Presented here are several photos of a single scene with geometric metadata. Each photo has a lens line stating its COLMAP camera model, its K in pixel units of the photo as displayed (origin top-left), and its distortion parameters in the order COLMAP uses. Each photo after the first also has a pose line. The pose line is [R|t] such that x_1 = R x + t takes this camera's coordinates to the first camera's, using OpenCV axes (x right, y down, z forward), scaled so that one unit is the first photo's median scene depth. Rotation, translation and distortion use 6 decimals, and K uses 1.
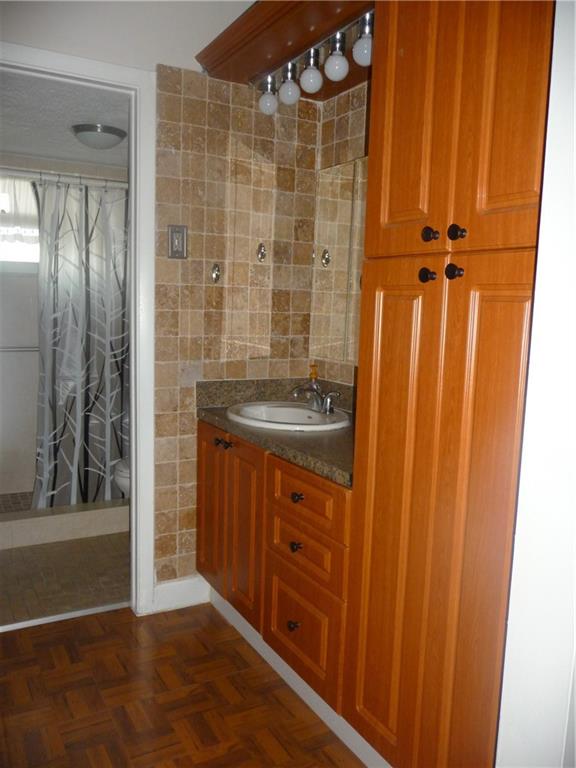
lens RADIAL K [[648.0, 0, 280.7], [0, 648.0, 389.6], [0, 0, 1]] dist [0.003167, 0.037628]
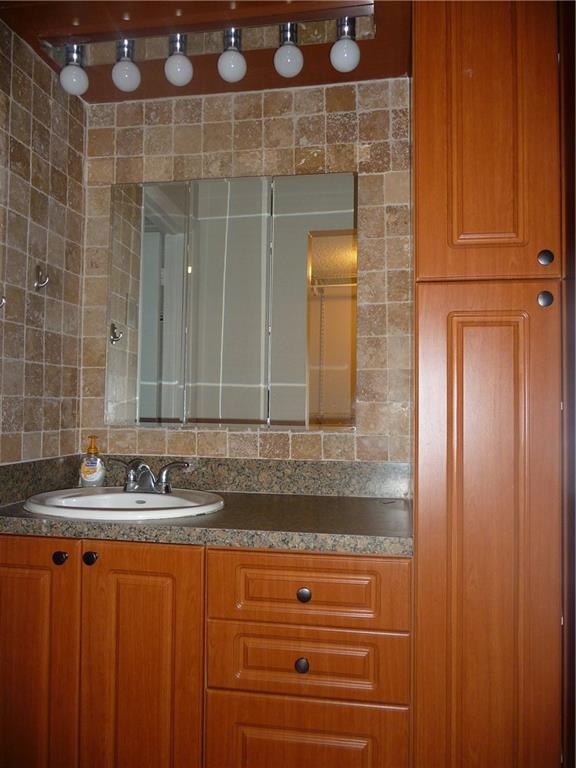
lens RADIAL K [[648.0, 0, 287.8], [0, 648.0, 383.5], [0, 0, 1]] dist [0.003167, 0.037628]
pose [[0.643418, 0.002152, 0.765512, -0.451990], [0.108968, 0.989556, -0.094370, -0.003188], [-0.757720, 0.144135, 0.636464, 0.417915]]
